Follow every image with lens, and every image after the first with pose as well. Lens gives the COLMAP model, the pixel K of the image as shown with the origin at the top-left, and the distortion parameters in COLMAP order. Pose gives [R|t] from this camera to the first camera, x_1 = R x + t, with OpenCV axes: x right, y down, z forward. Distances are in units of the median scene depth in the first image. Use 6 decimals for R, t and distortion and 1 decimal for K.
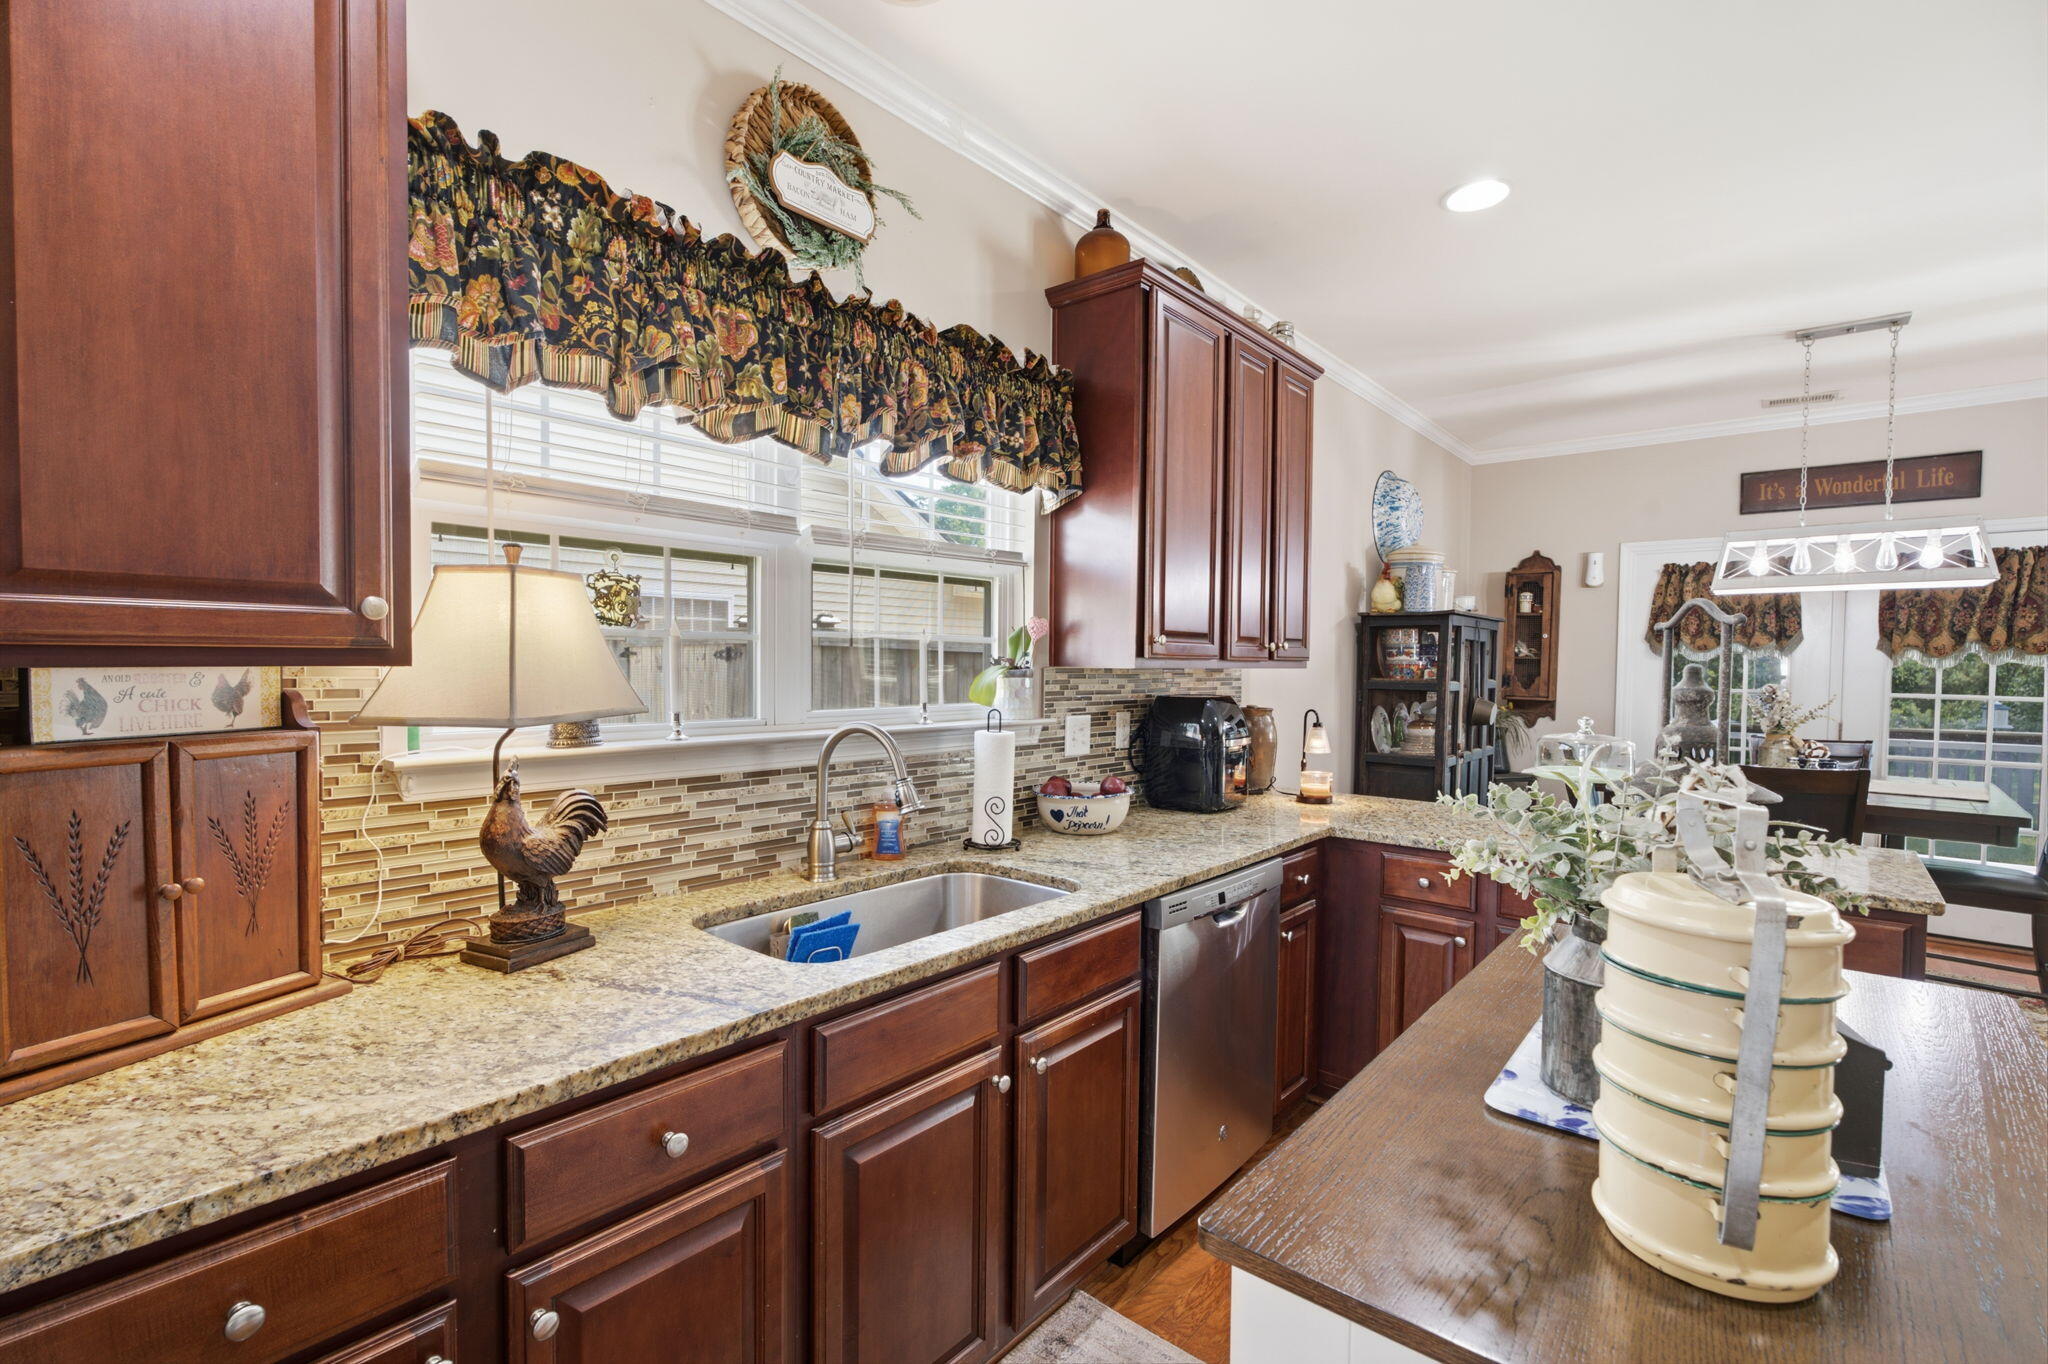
lens RADIAL K [[931.3, 0, 994.8], [0, 931.3, 688.1], [0, 0, 1]] dist [-0.015903, 0.005393]
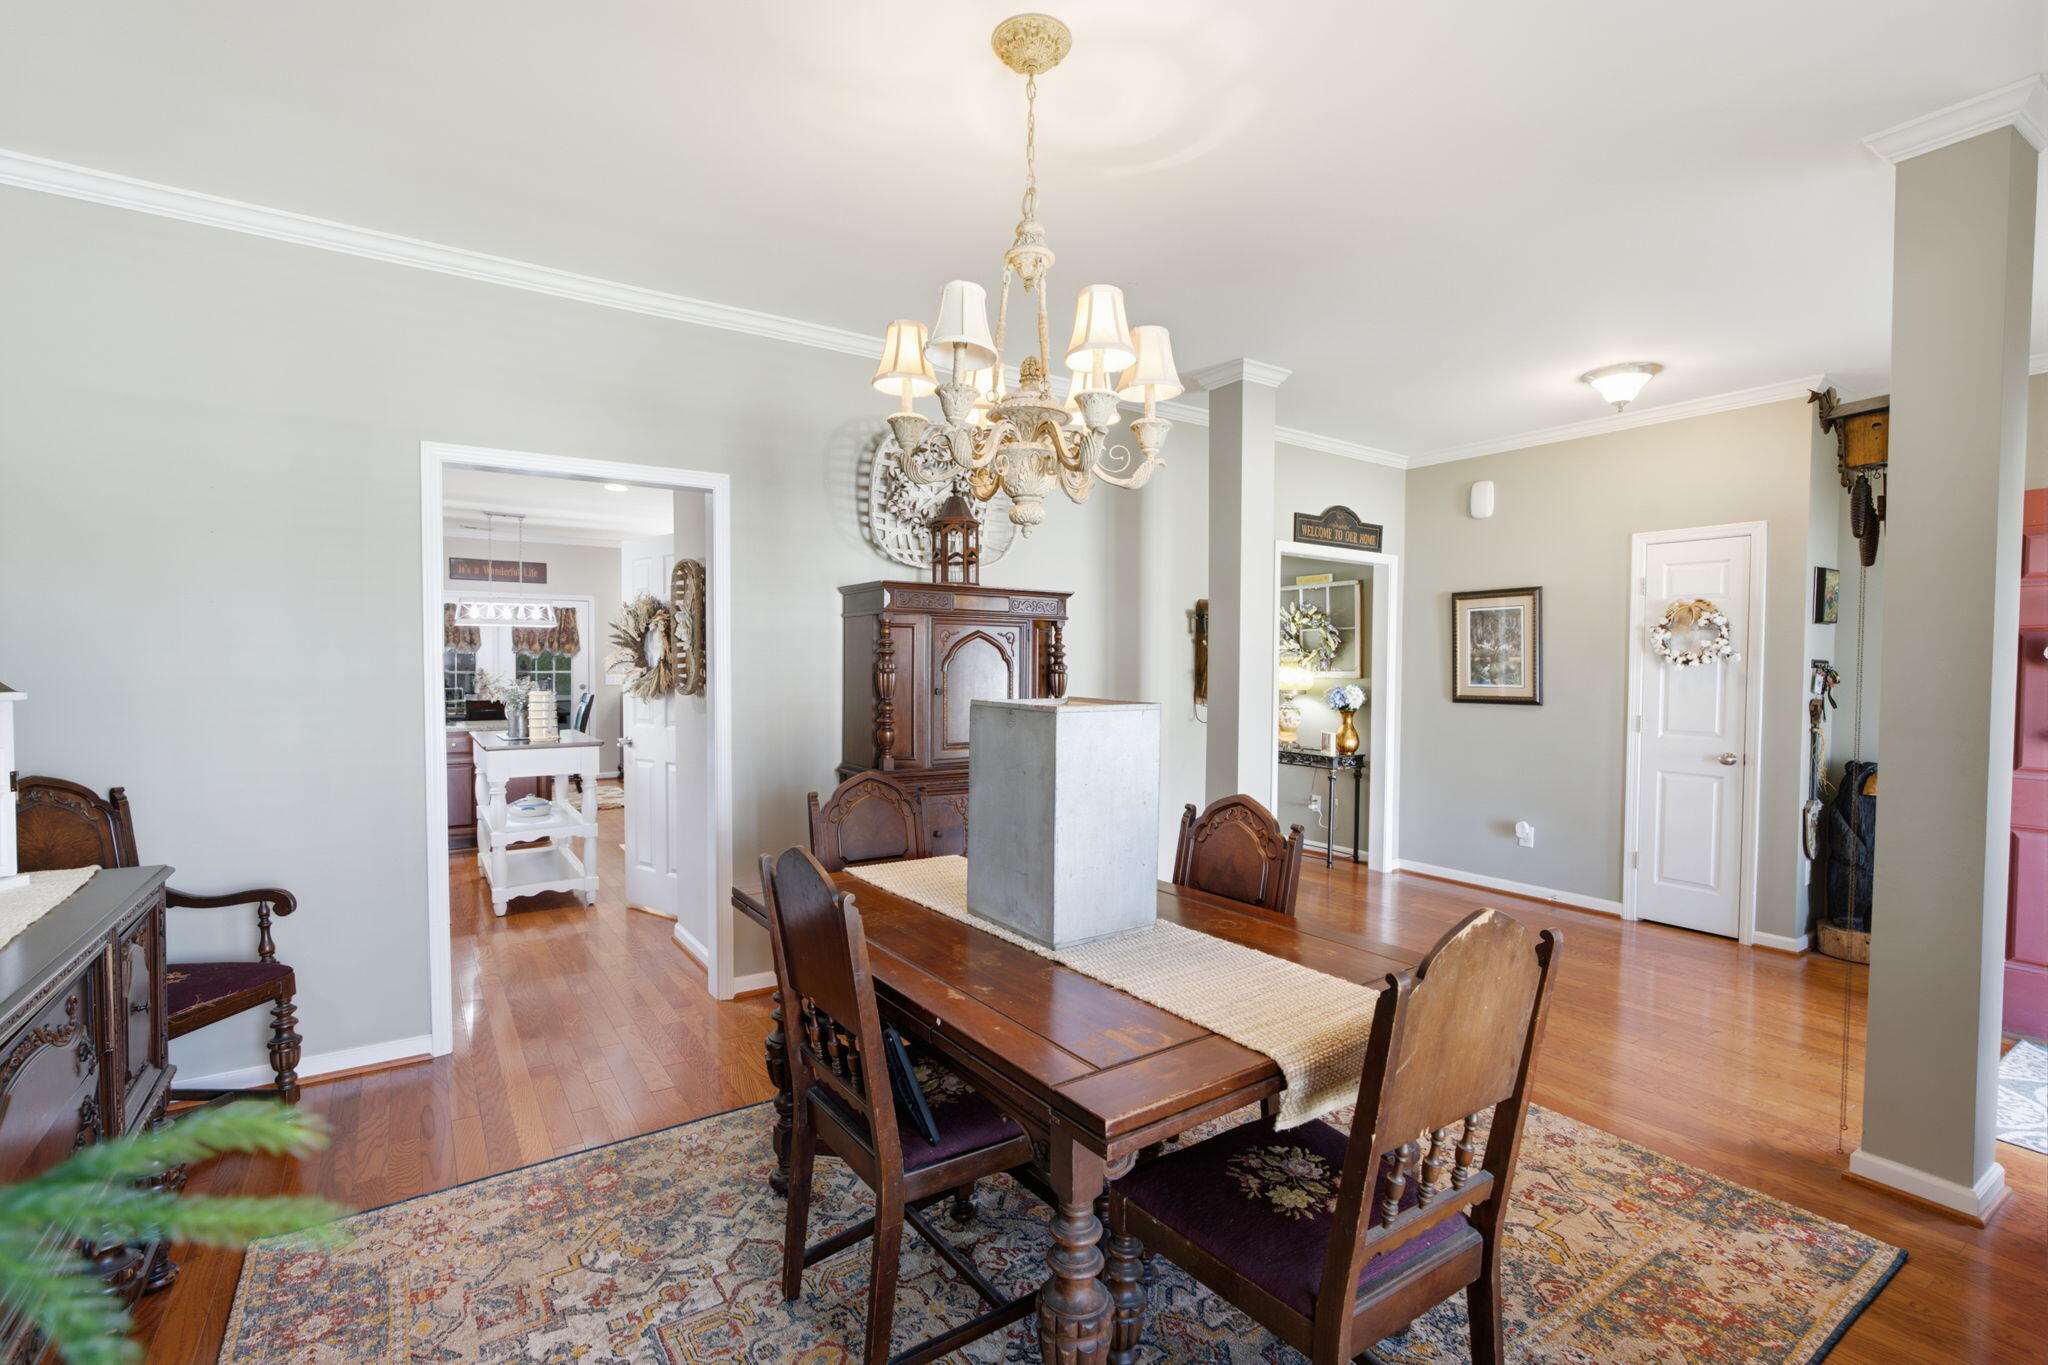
lens RADIAL K [[931.3, 0, 1023.2], [0, 931.3, 684.8], [0, 0, 1]] dist [-0.015903, 0.005393]
pose [[0.258413, -0.031088, 0.965534, -1.425691], [0.026511, 0.999334, 0.025081, 0.025813], [-0.965671, 0.019117, 0.259065, -1.221987]]
